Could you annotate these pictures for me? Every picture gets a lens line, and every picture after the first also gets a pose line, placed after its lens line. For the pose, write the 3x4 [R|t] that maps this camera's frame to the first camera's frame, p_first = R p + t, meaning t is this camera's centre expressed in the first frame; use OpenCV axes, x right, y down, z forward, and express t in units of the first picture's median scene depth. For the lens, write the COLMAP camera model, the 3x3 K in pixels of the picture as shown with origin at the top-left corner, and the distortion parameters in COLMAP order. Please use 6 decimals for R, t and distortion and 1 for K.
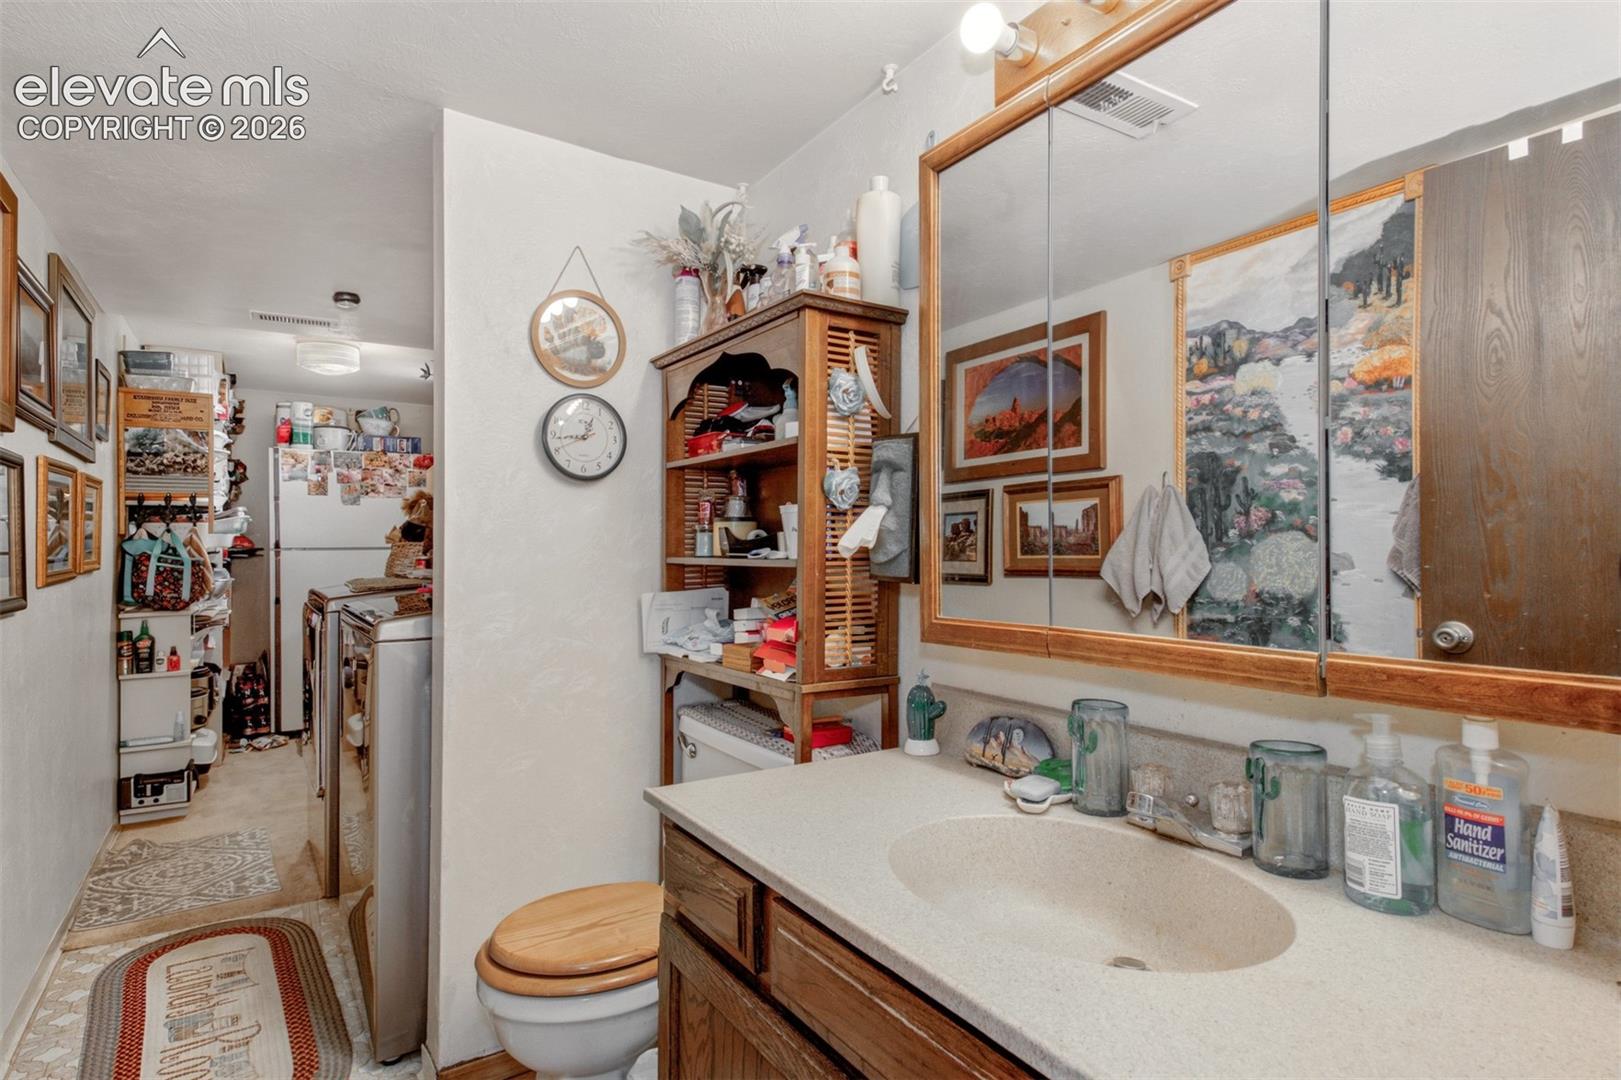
lens RADIAL K [[835.4, 0, 818.1], [0, 835.4, 537.4], [0, 0, 1]] dist [0.021812, -0.000603]
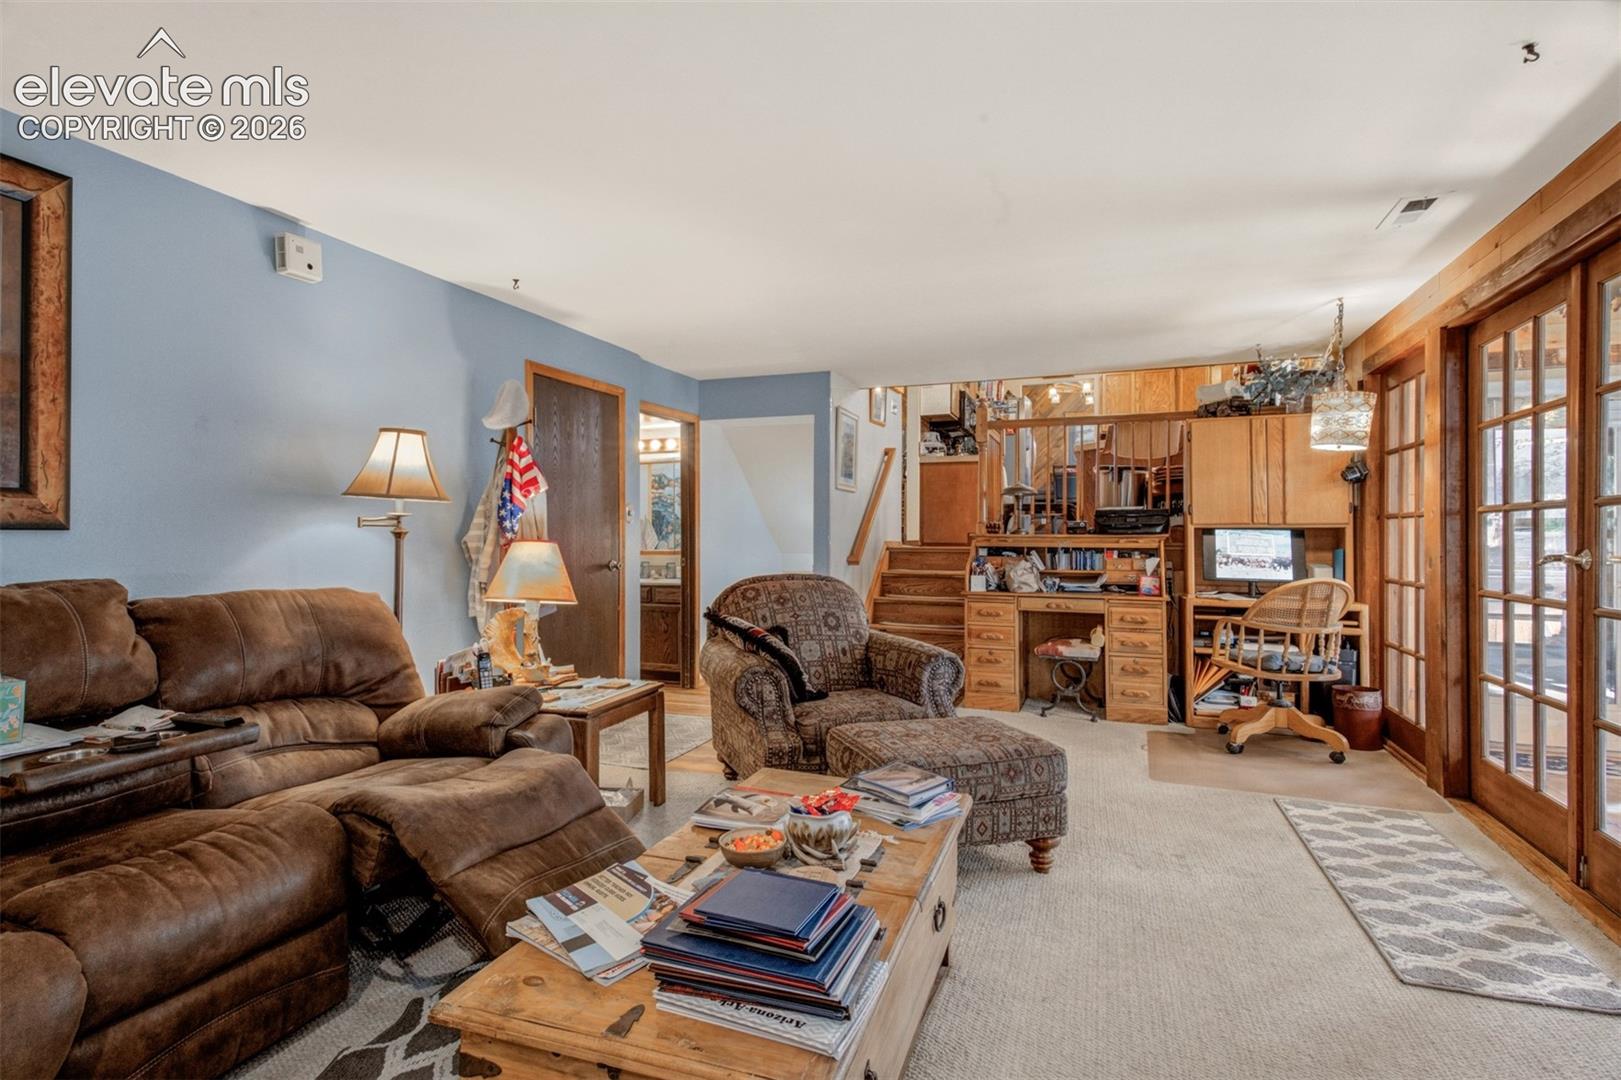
lens RADIAL K [[835.4, 0, 818.1], [0, 835.4, 537.4], [0, 0, 1]] dist [0.021812, -0.000603]
pose [[0.798777, -0.001303, 0.601626, -1.168476], [-0.002988, 0.999977, 0.006133, -0.008820], [-0.601619, -0.006697, 0.798755, -2.330680]]
